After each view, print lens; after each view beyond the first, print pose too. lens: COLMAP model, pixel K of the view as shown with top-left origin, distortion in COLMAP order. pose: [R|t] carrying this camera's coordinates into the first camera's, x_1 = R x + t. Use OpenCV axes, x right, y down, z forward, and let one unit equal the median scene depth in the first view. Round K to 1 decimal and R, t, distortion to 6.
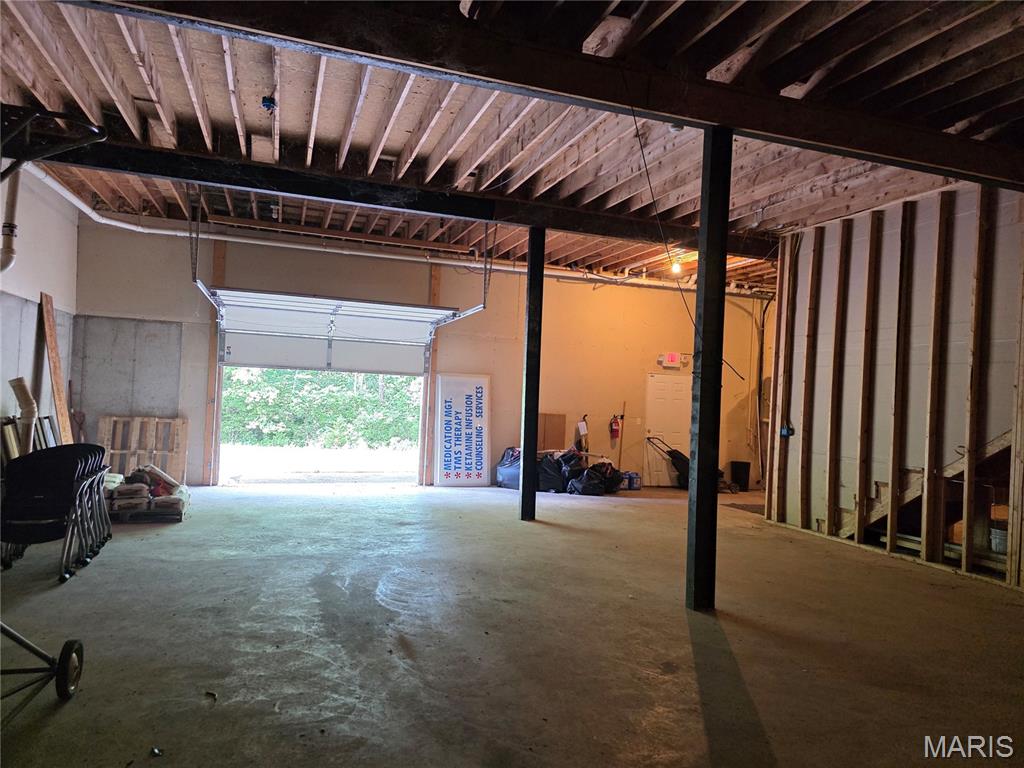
lens RADIAL K [[681.8, 0, 505.3], [0, 681.8, 387.7], [0, 0, 1]] dist [0.055675, -0.058685]
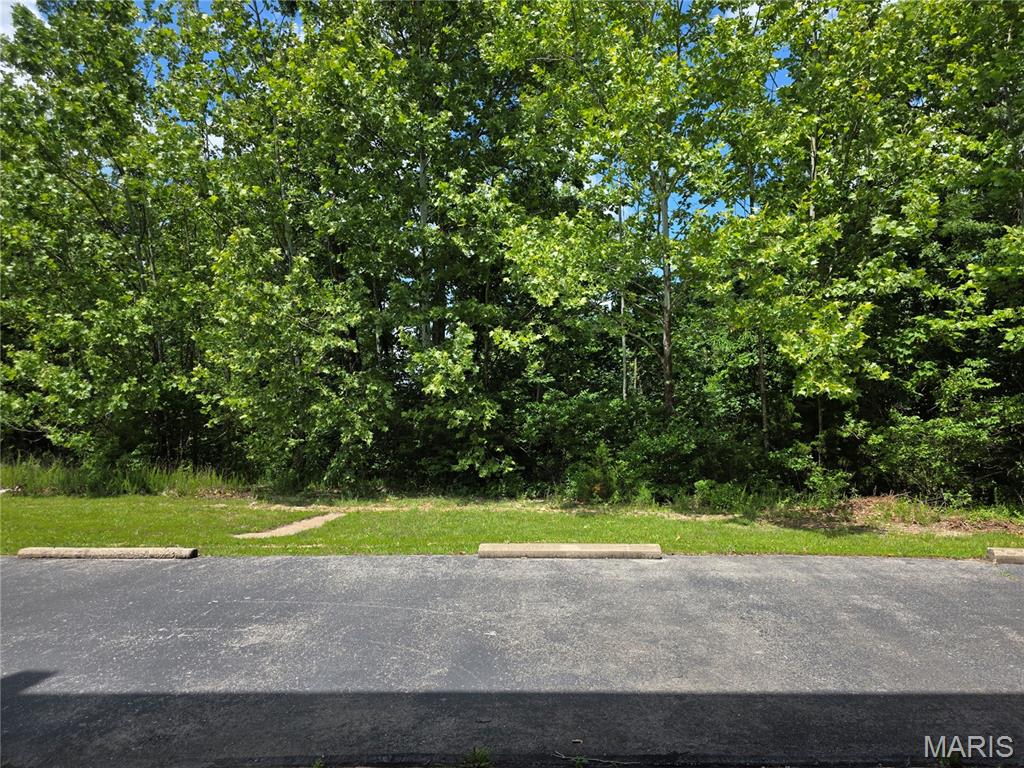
lens RADIAL K [[681.8, 0, 510.9], [0, 681.8, 383.9], [0, 0, 1]] dist [0.055675, -0.058685]
pose [[0.919312, -0.069208, -0.387395, -0.232995], [0.065498, 0.997592, -0.022789, -0.000039], [0.388039, -0.004423, 0.921632, 1.192567]]
